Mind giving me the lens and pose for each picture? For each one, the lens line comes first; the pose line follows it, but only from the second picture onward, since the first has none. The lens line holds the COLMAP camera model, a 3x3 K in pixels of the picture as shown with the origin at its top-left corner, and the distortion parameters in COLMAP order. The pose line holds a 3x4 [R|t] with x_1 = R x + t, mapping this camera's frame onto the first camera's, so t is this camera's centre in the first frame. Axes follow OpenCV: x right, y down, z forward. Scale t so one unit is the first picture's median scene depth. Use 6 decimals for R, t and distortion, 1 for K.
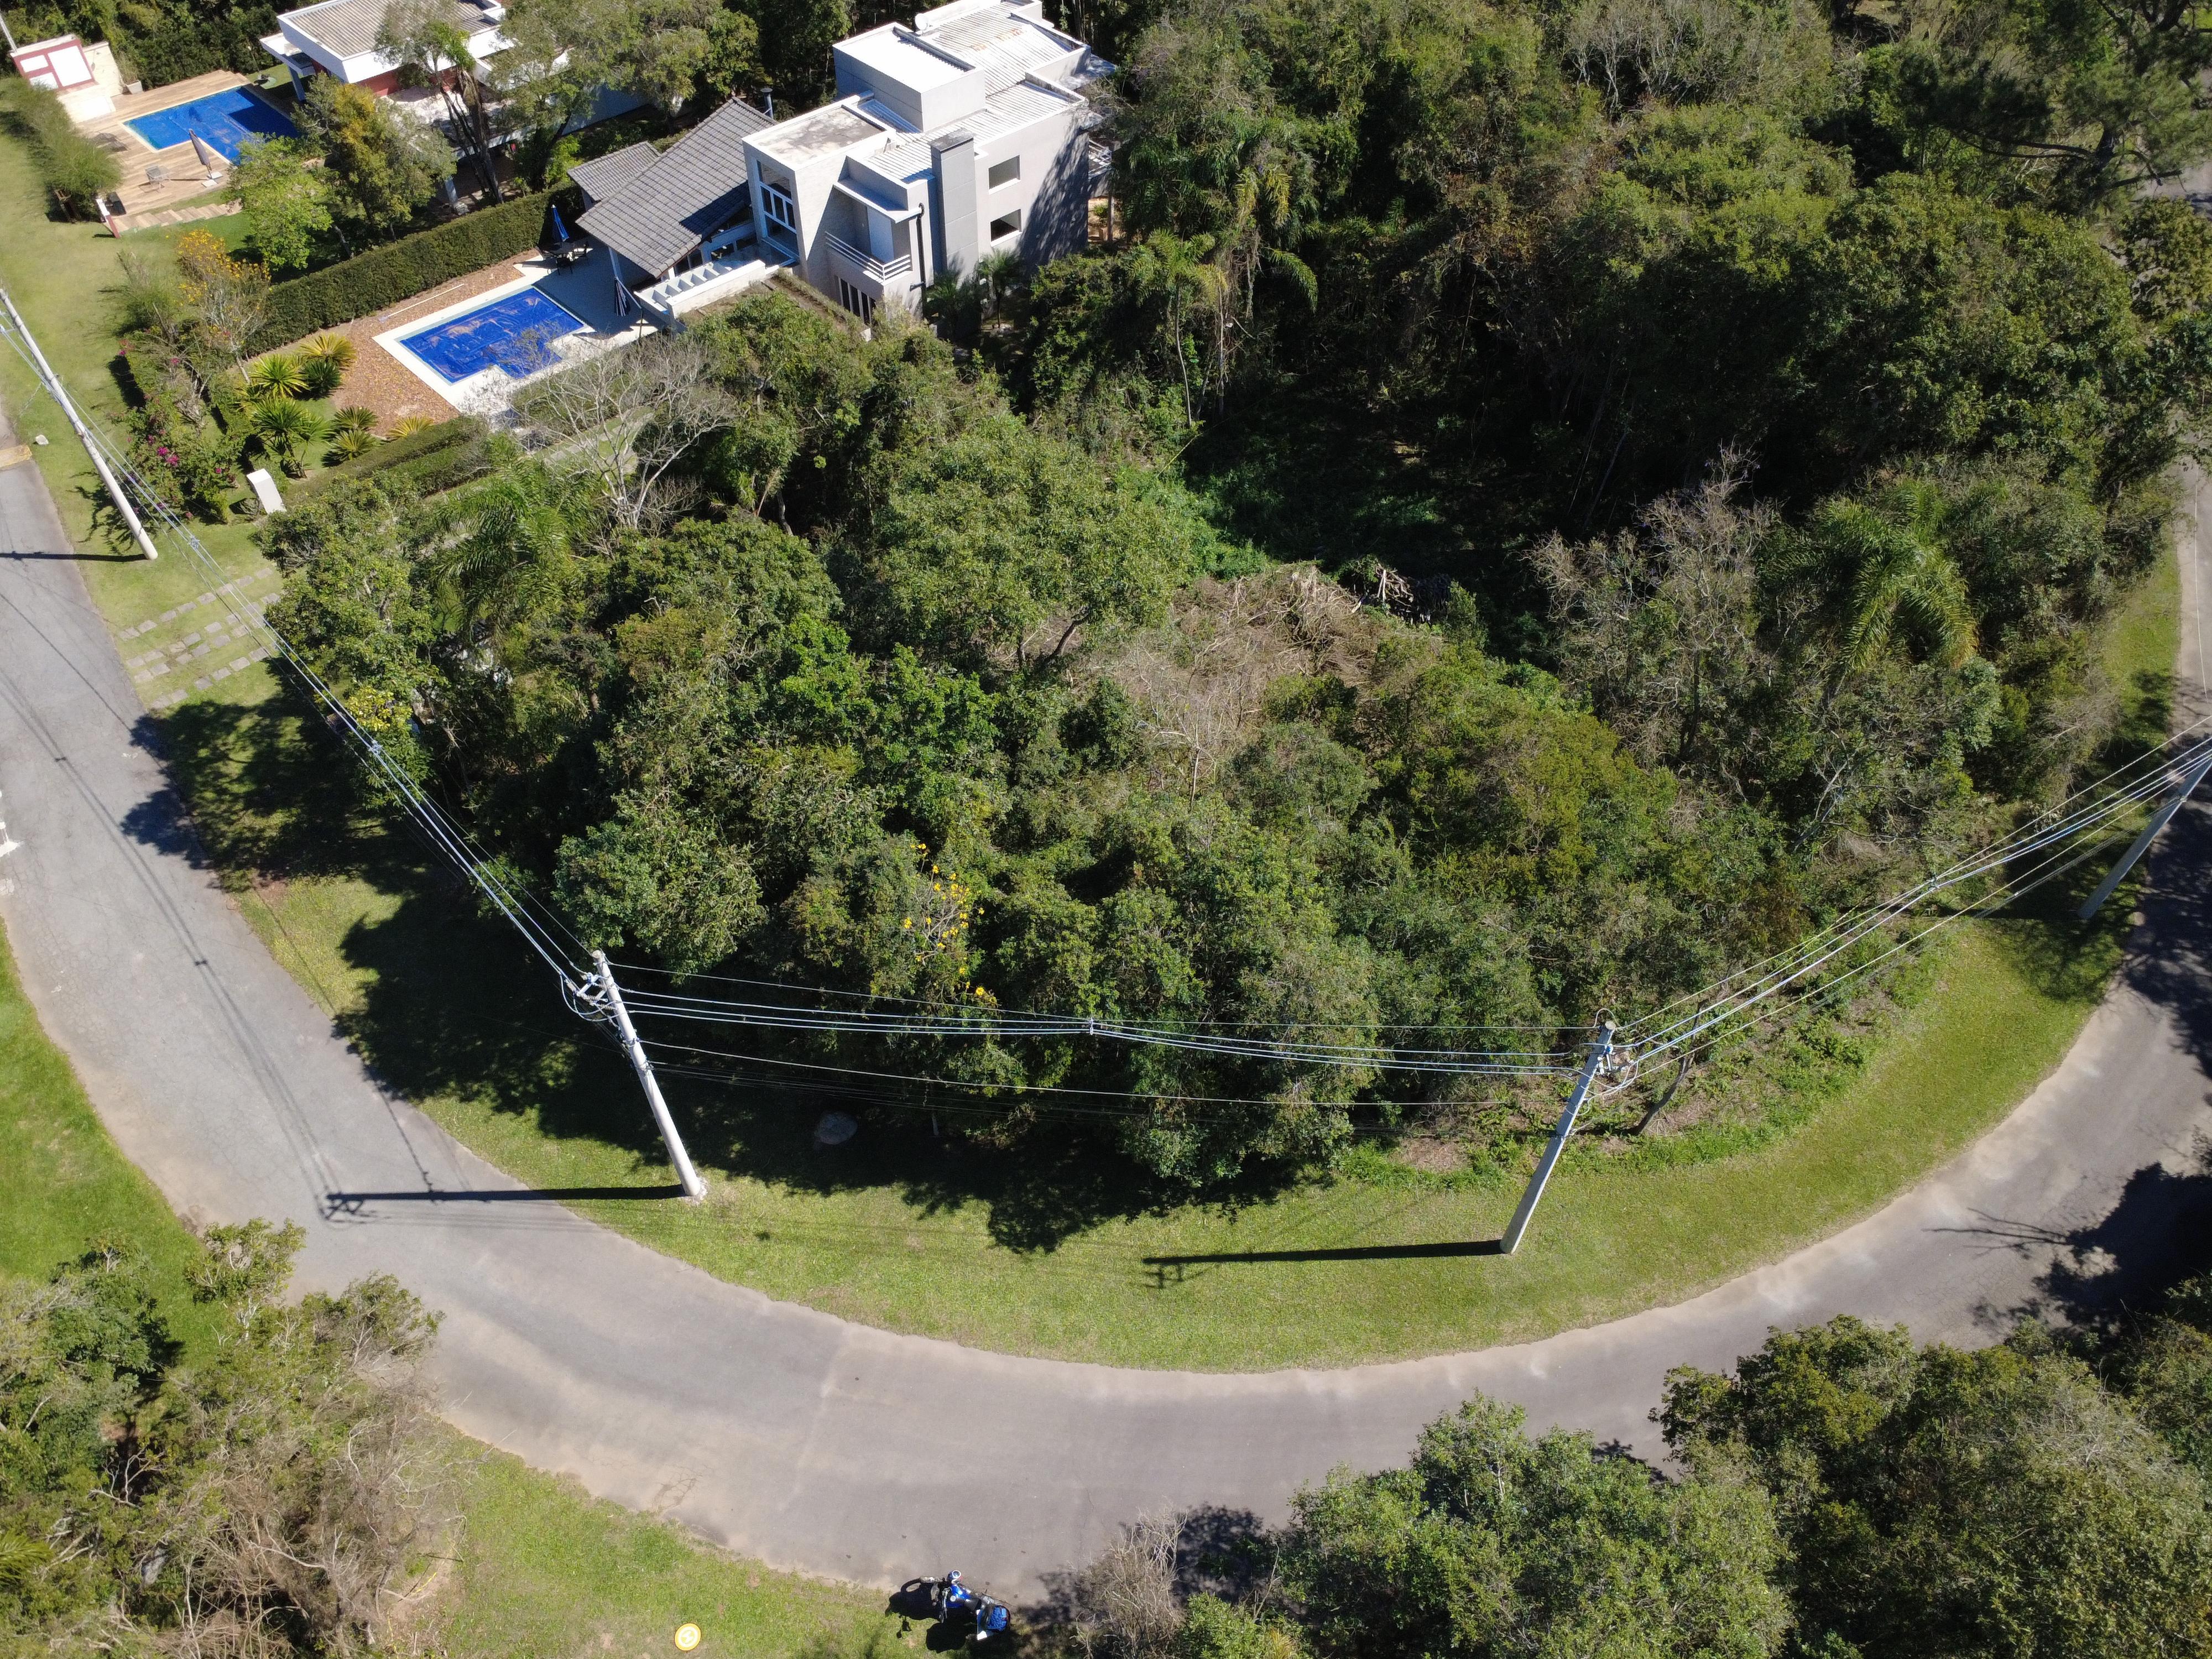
lens RADIAL K [[1583.2, 0, 1094.3], [0, 1583.2, 818.8], [0, 0, 1]] dist [-0.005408, 0.006590]
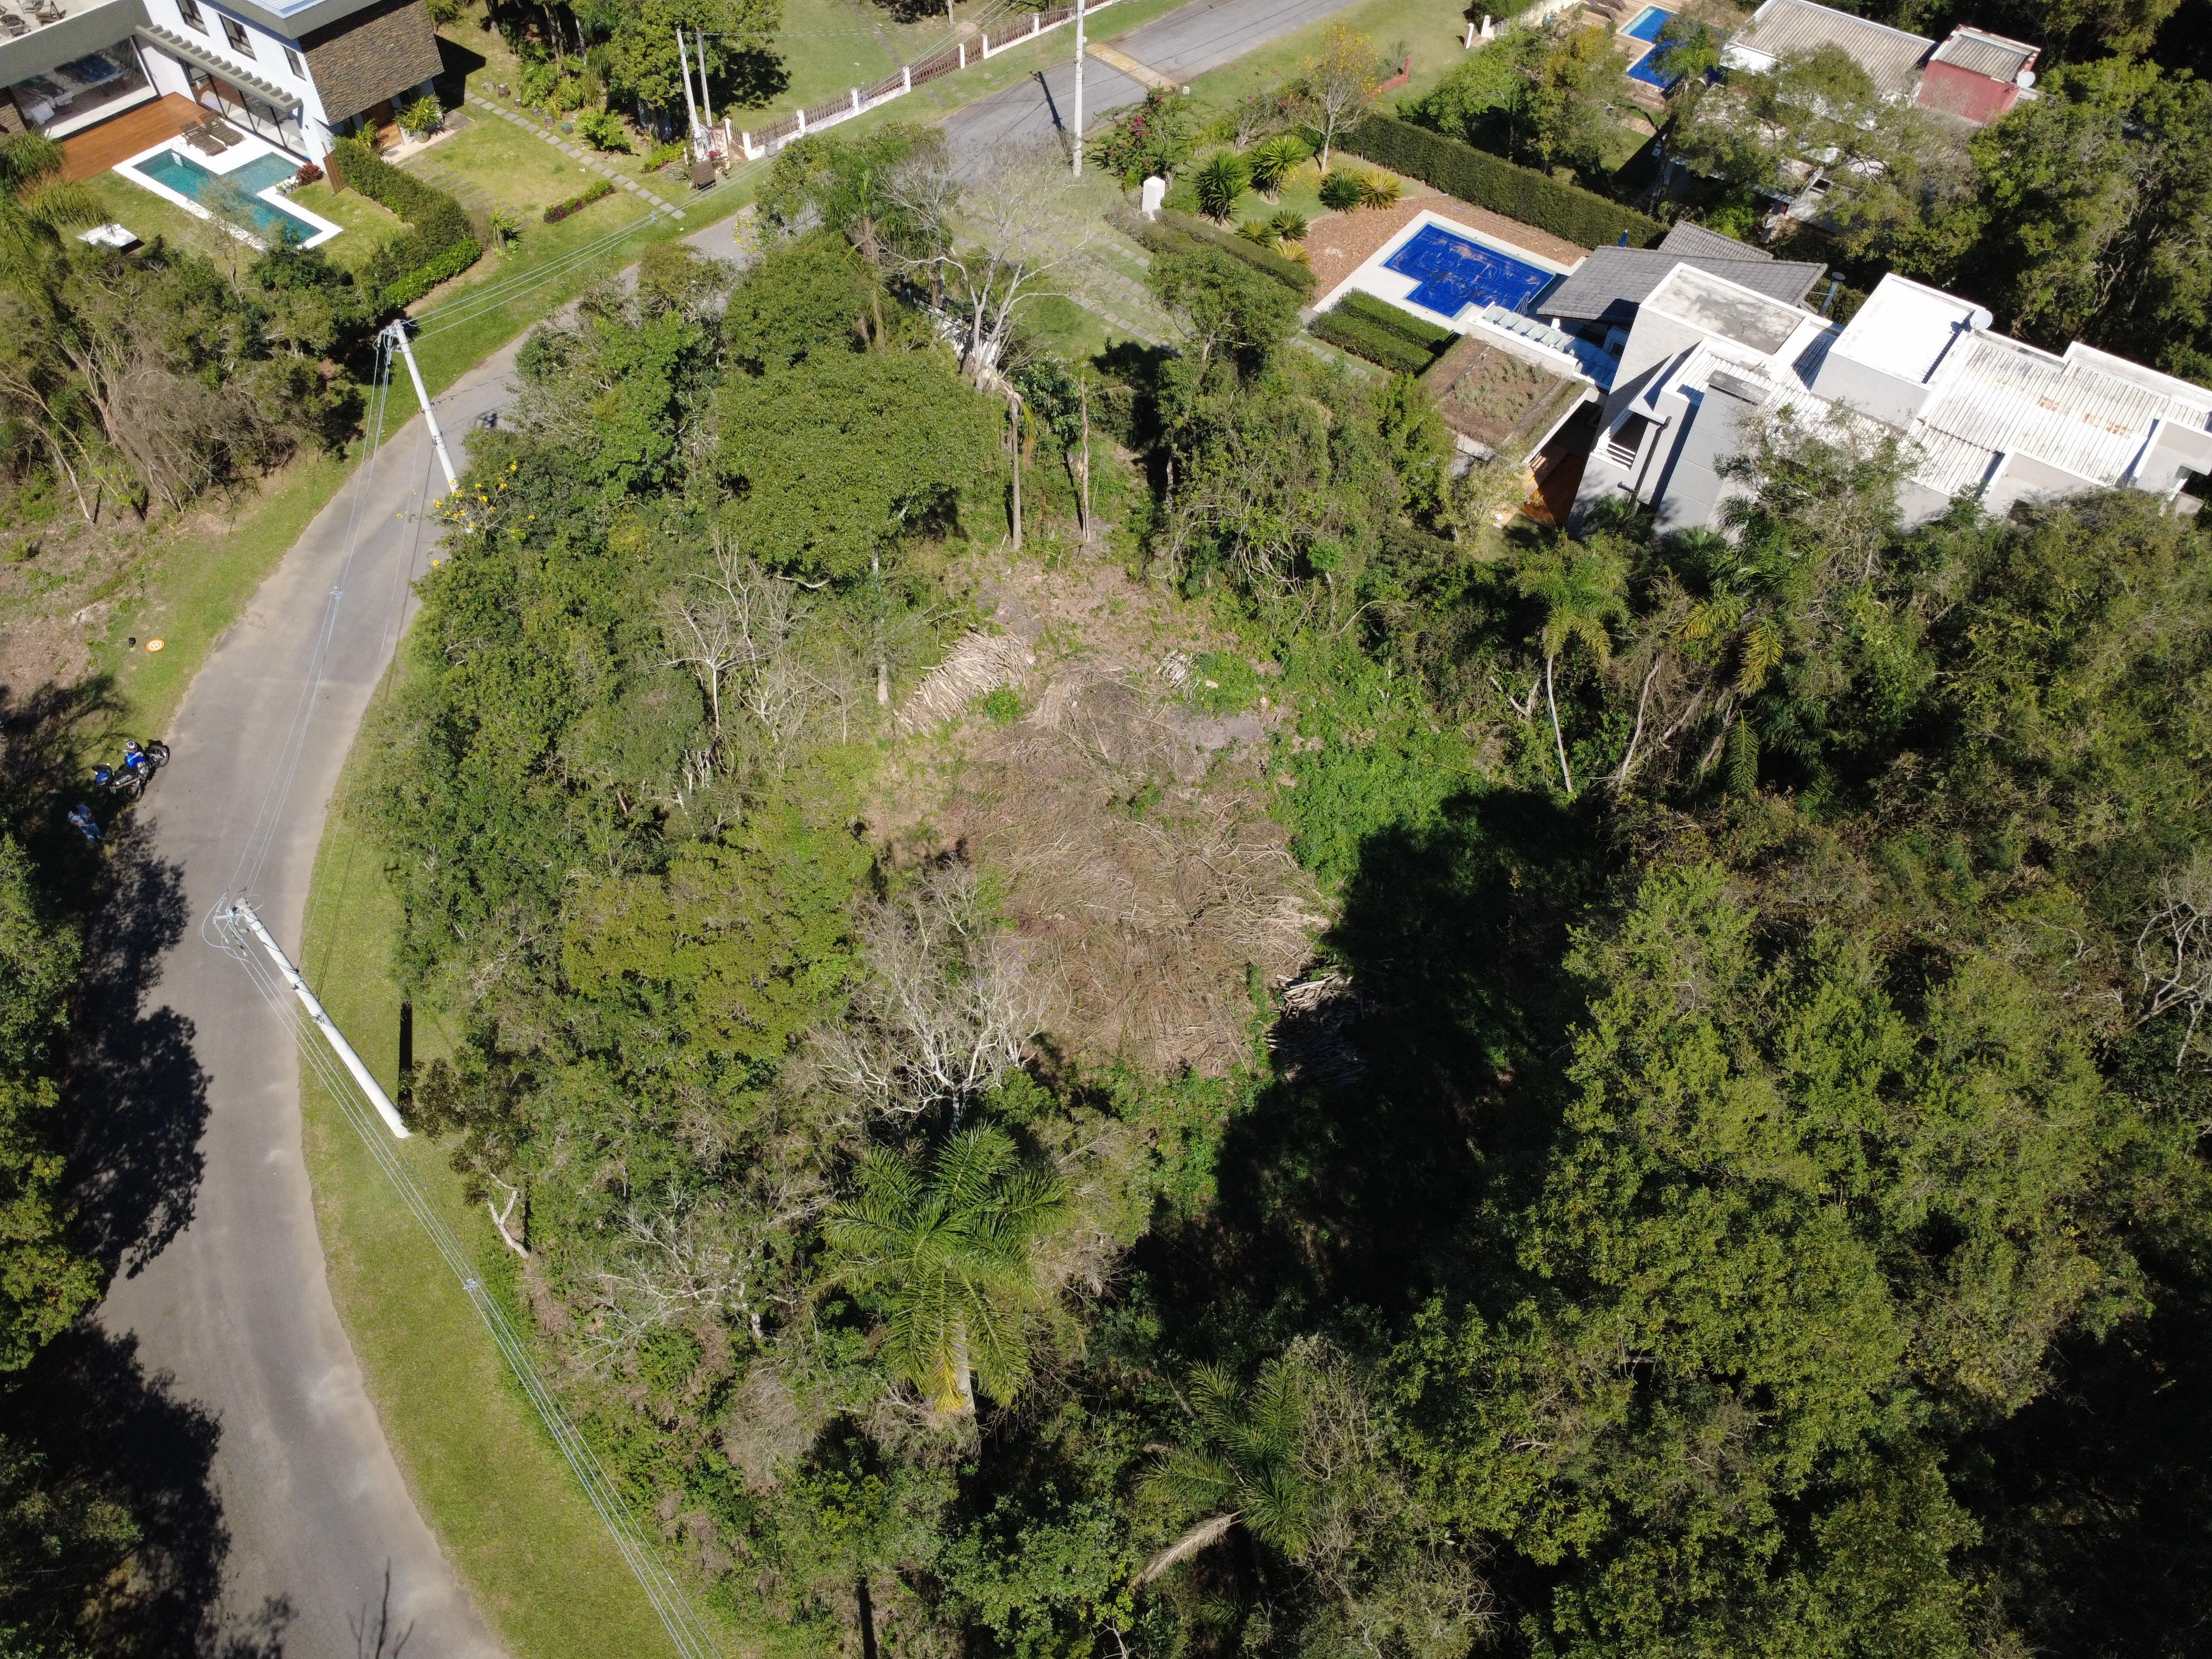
lens RADIAL K [[1580.4, 0, 1108.3], [0, 1580.4, 821.4], [0, 0, 1]] dist [-0.003249, 0.008203]
pose [[0.184590, 0.771909, -0.608345, 0.777972], [-0.768854, 0.498982, 0.399850, -0.574877], [0.612201, 0.393920, 0.685592, 0.459523]]
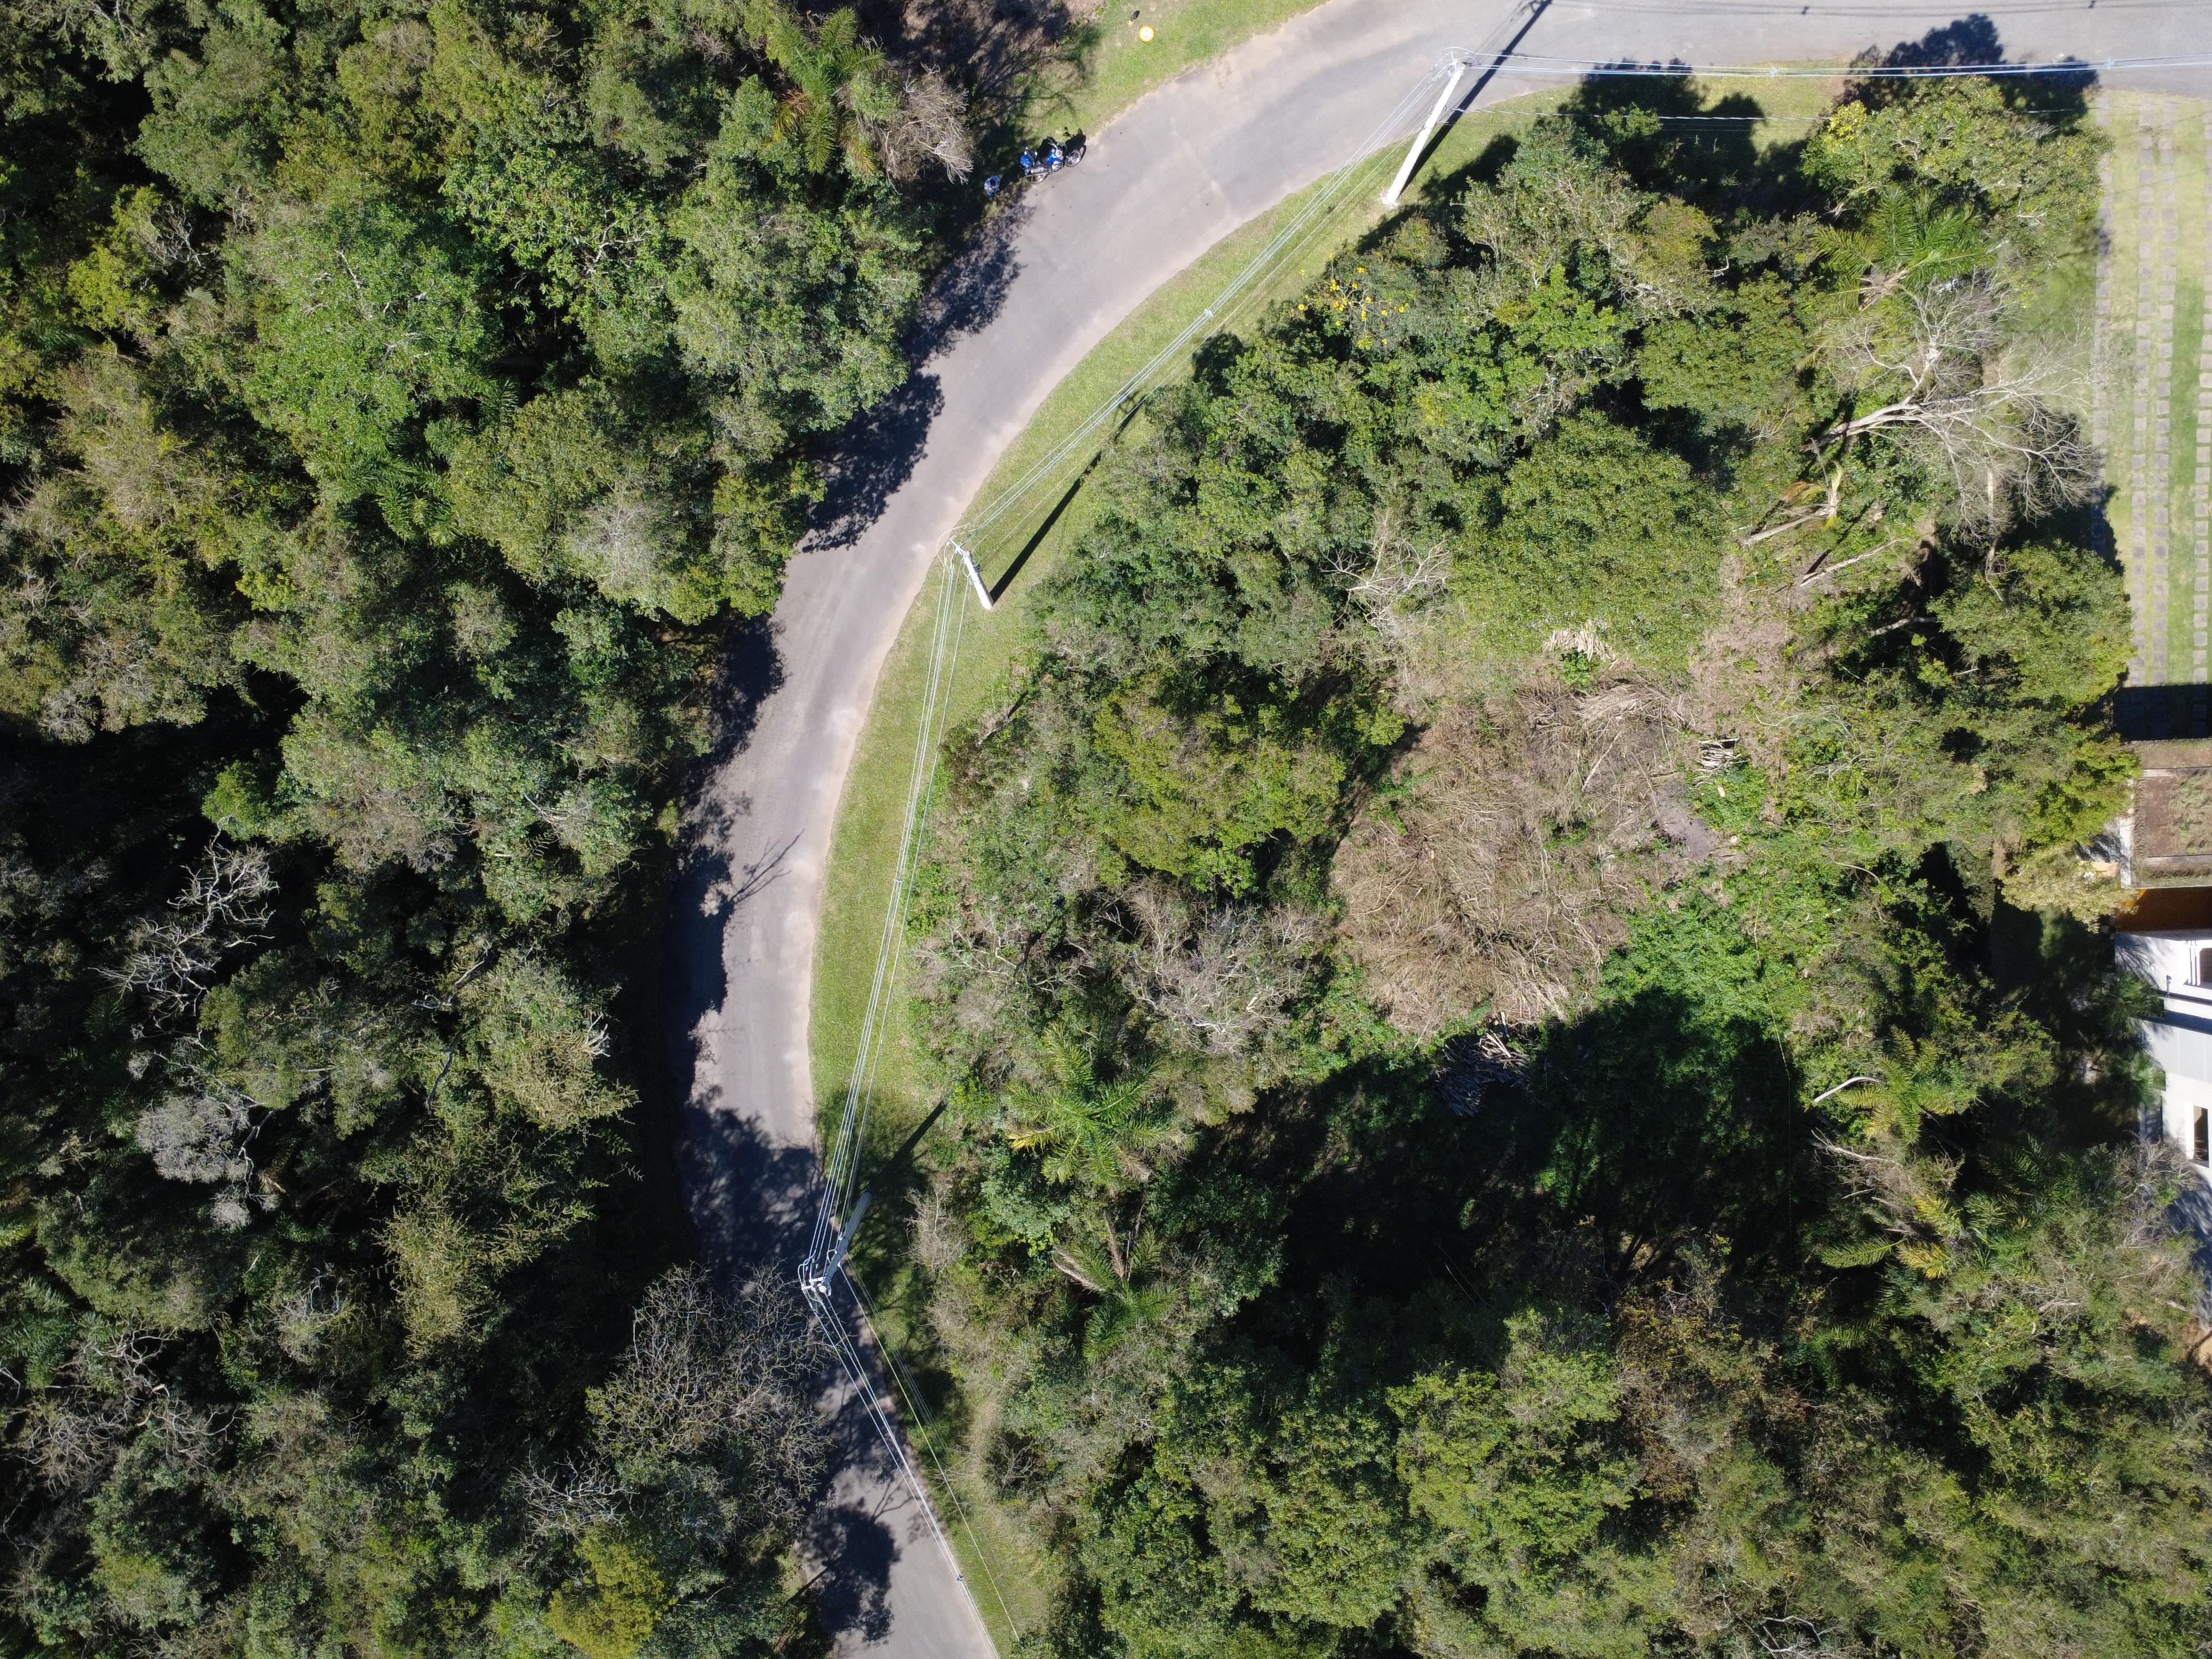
lens RADIAL K [[1580.4, 0, 1108.3], [0, 1580.4, 821.4], [0, 0, 1]] dist [-0.003249, 0.008203]
pose [[-0.660859, 0.750432, -0.010824, 0.335296], [-0.595098, -0.515169, 0.616814, -0.740401], [0.457301, 0.414068, 0.787034, 0.001938]]
